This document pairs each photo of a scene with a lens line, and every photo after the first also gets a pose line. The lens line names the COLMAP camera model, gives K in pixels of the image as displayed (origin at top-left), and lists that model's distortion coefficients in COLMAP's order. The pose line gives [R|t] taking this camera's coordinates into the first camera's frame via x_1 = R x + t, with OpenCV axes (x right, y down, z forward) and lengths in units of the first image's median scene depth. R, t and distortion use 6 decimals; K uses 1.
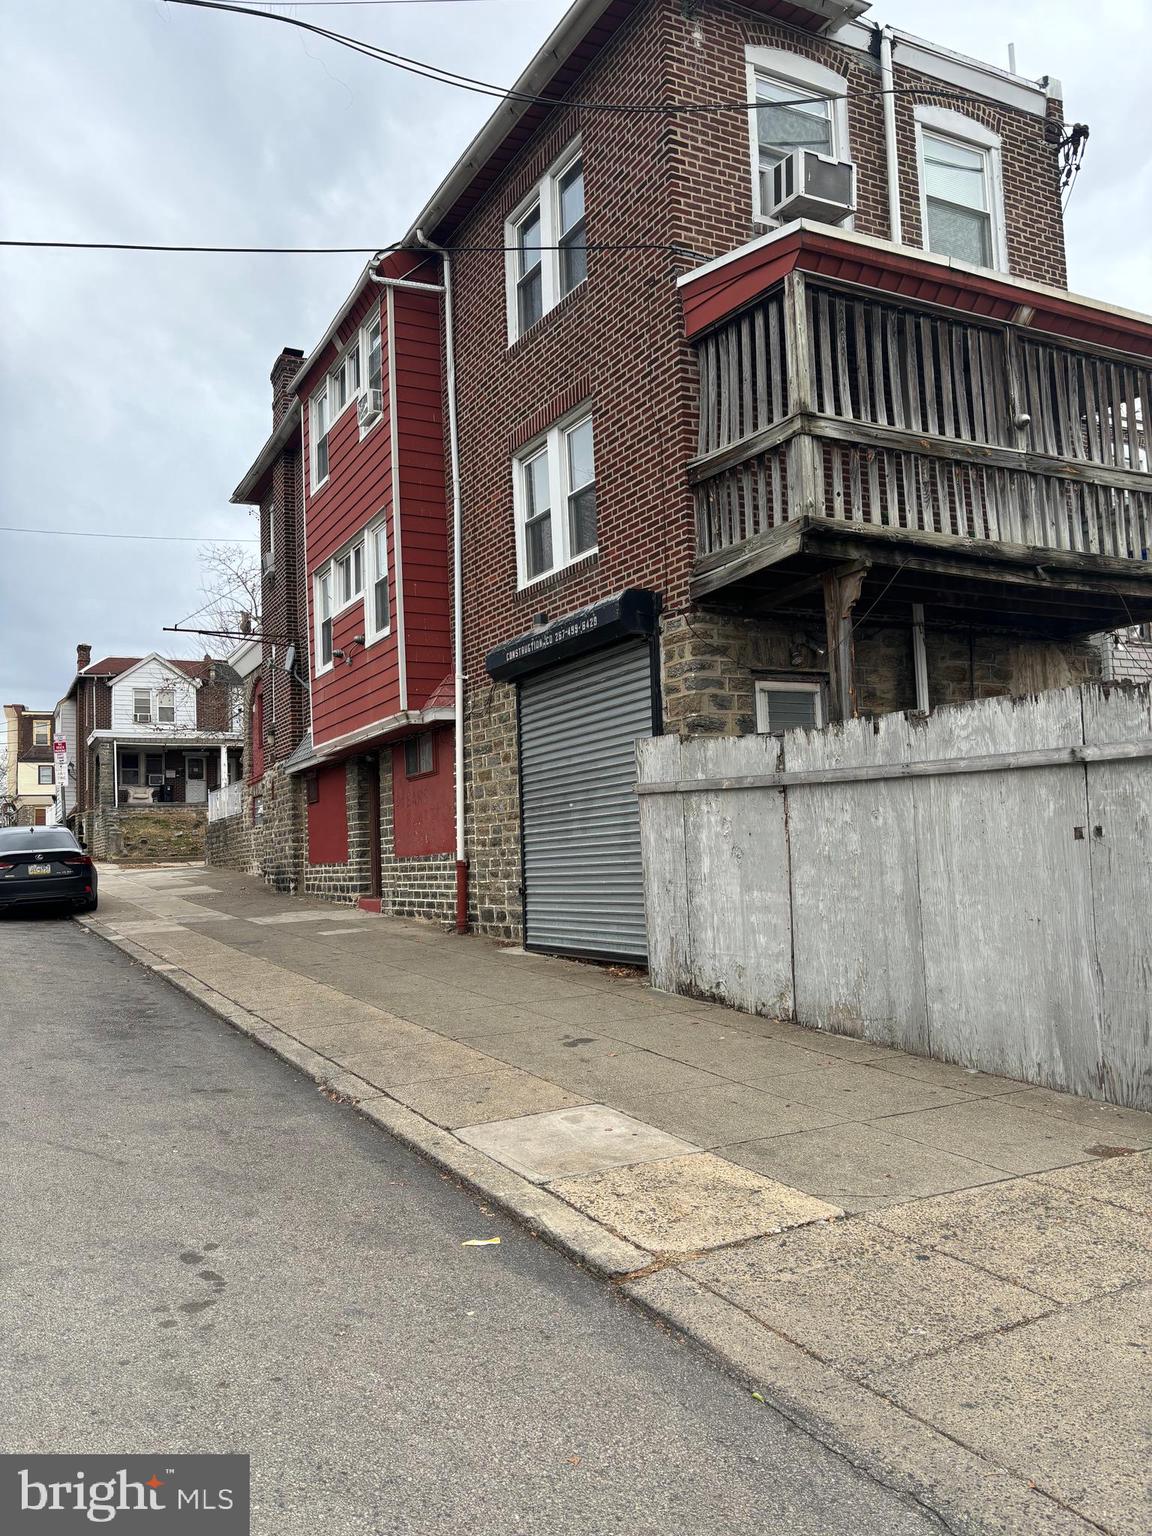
lens RADIAL K [[1154.6, 0, 573.1], [0, 1154.6, 761.8], [0, 0, 1]] dist [0.029974, -0.004857]
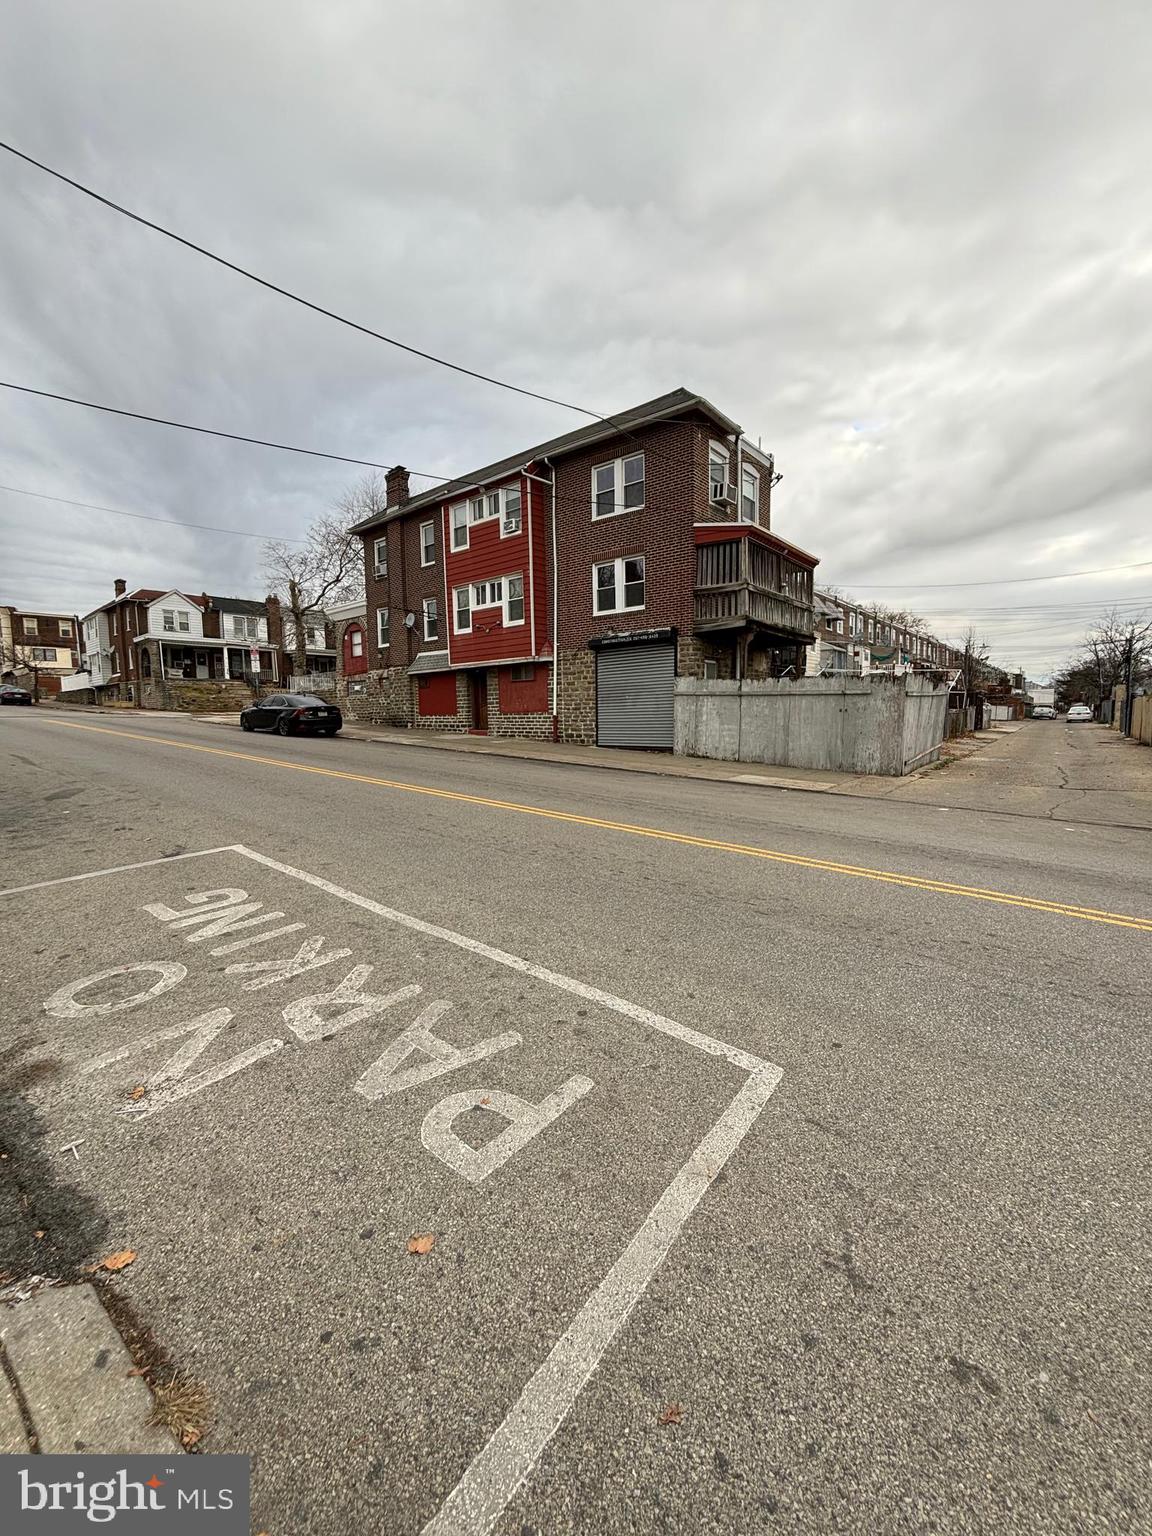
lens RADIAL K [[615.8, 0, 574.7], [0, 615.8, 767.1], [0, 0, 1]] dist [0.001332, -0.000446]
pose [[0.924311, -0.010195, 0.381503, -0.839988], [-0.051523, 0.987158, 0.151210, -0.016881], [-0.378145, -0.159422, 0.911916, -0.460096]]
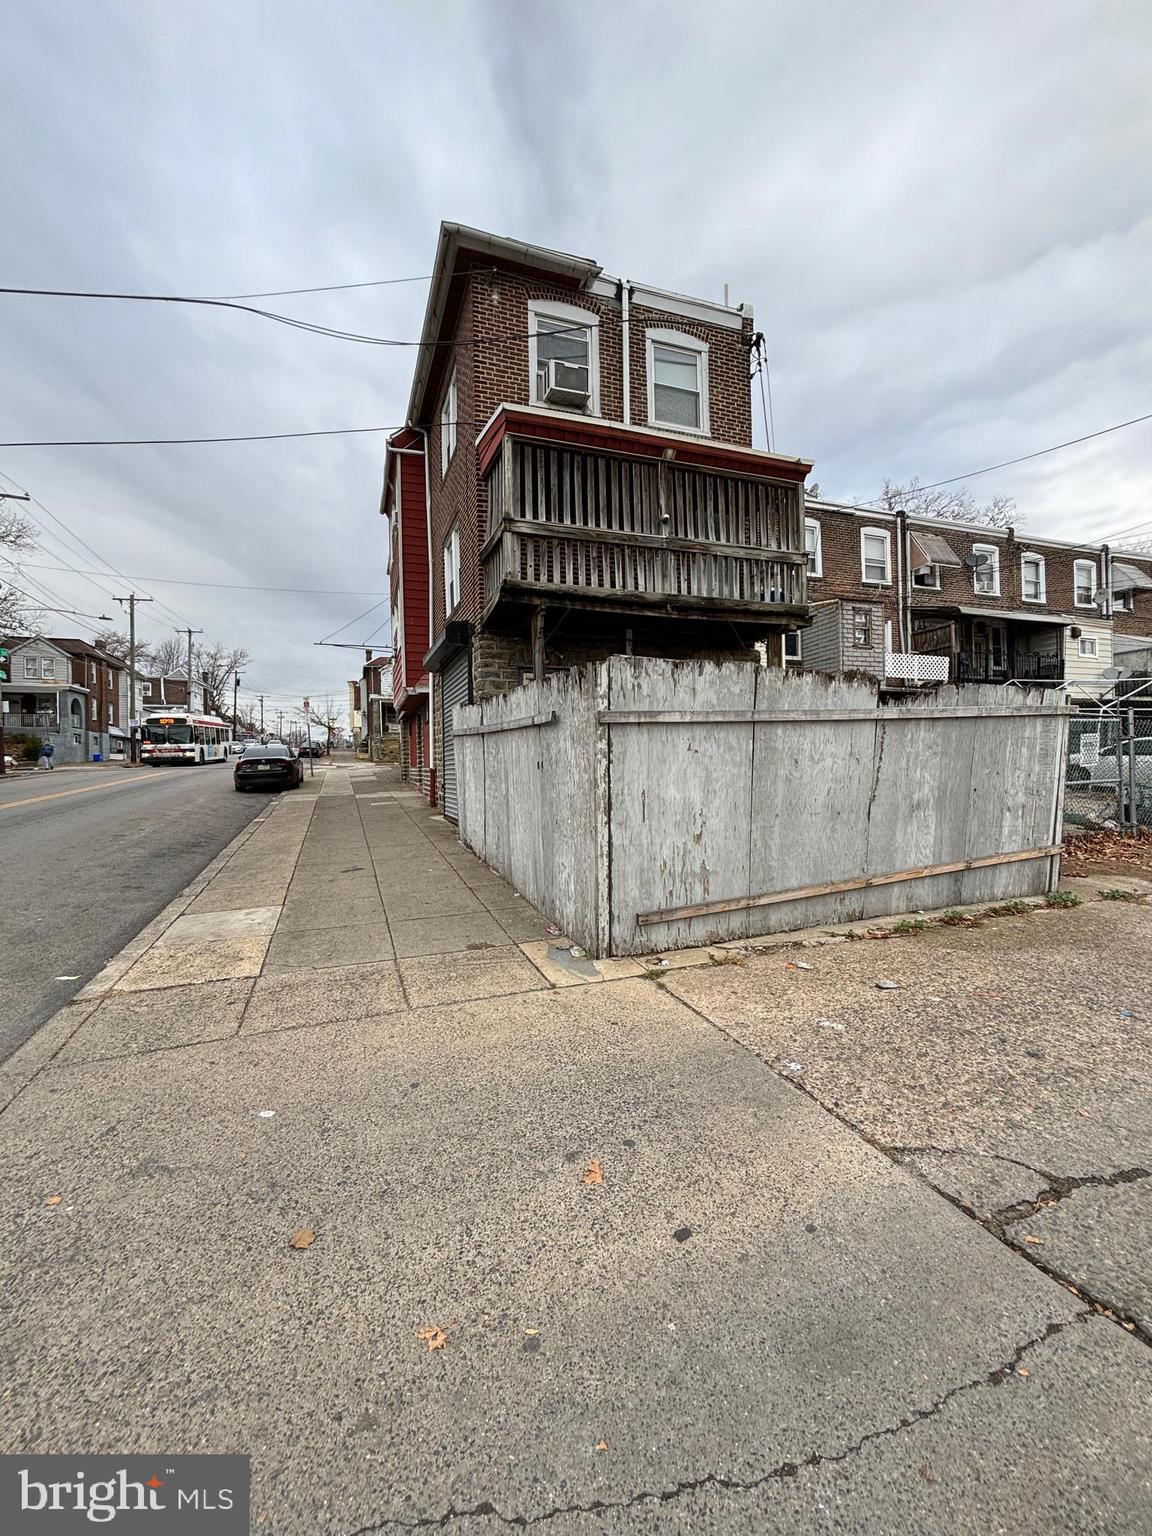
lens RADIAL K [[615.8, 0, 576.5], [0, 615.8, 762.7], [0, 0, 1]] dist [0.001332, -0.000446]
pose [[0.989687, 0.018184, -0.142090, 0.392183], [-0.006213, 0.996426, 0.084242, -0.013085], [0.143114, -0.082491, 0.986262, 0.065262]]
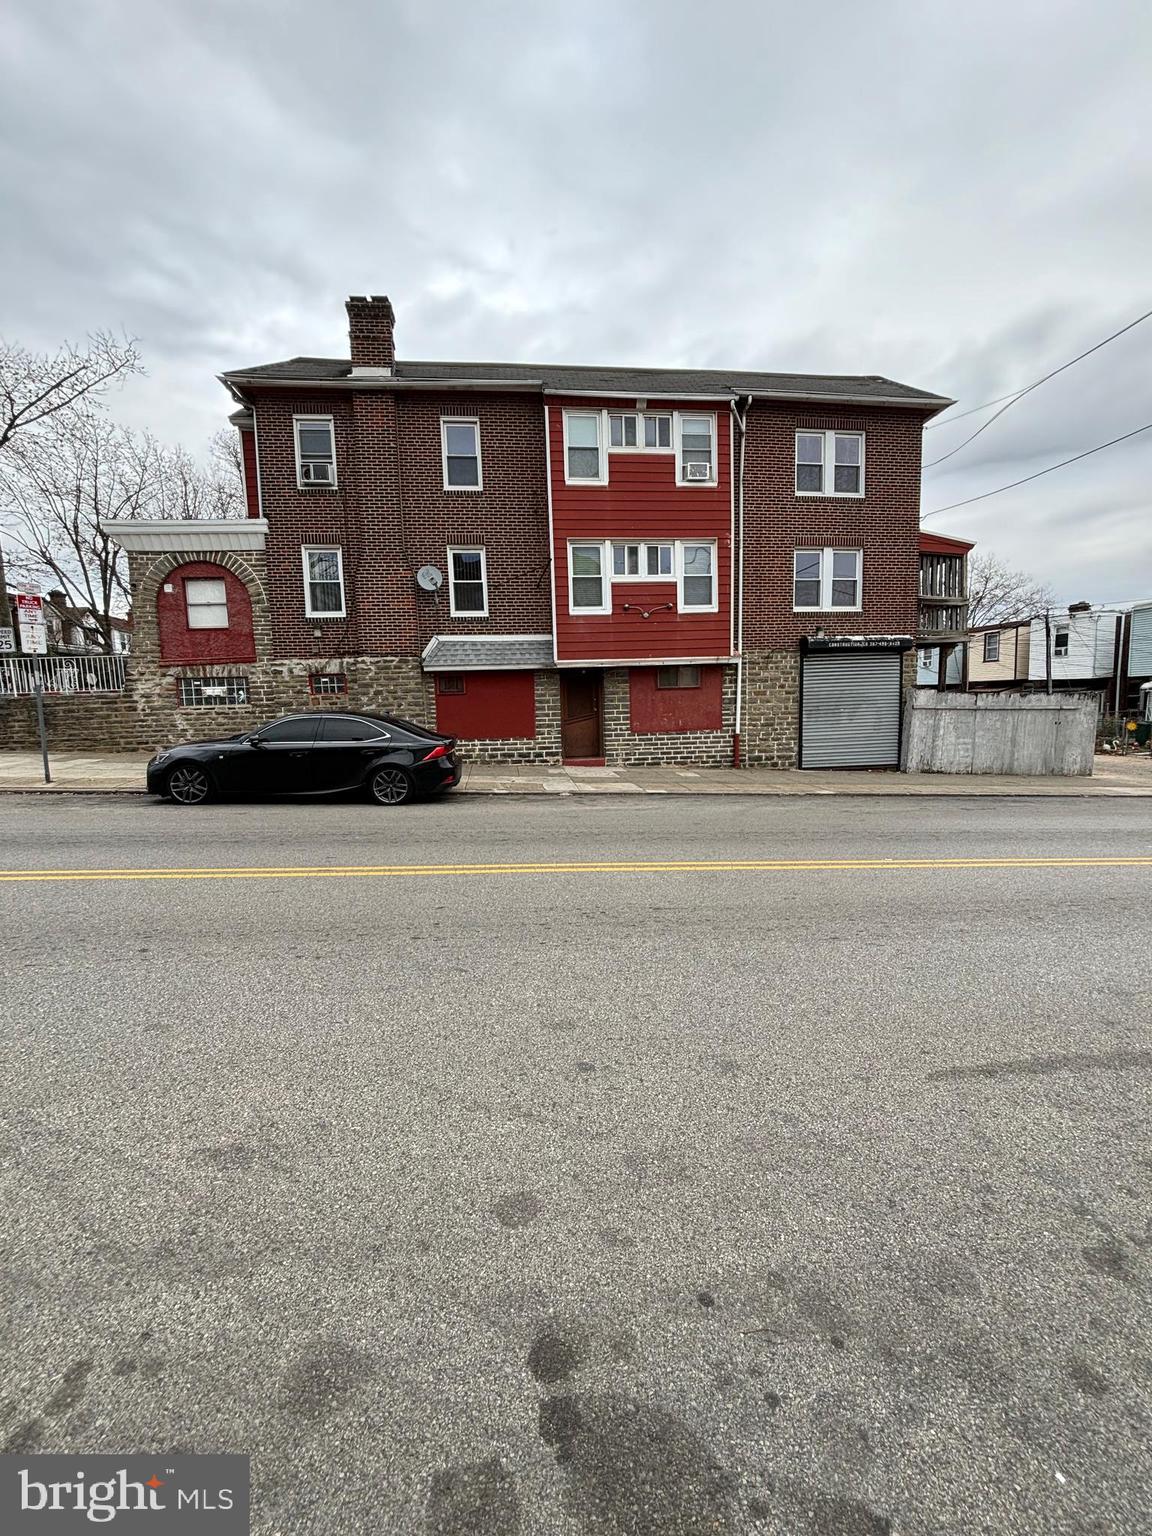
lens RADIAL K [[615.8, 0, 582.5], [0, 615.8, 765.9], [0, 0, 1]] dist [0.001332, -0.000446]
pose [[0.358196, -0.067761, 0.931184, -1.719892], [-0.067511, 0.992872, 0.098220, 0.076589], [-0.931202, -0.098047, 0.351069, 1.222317]]
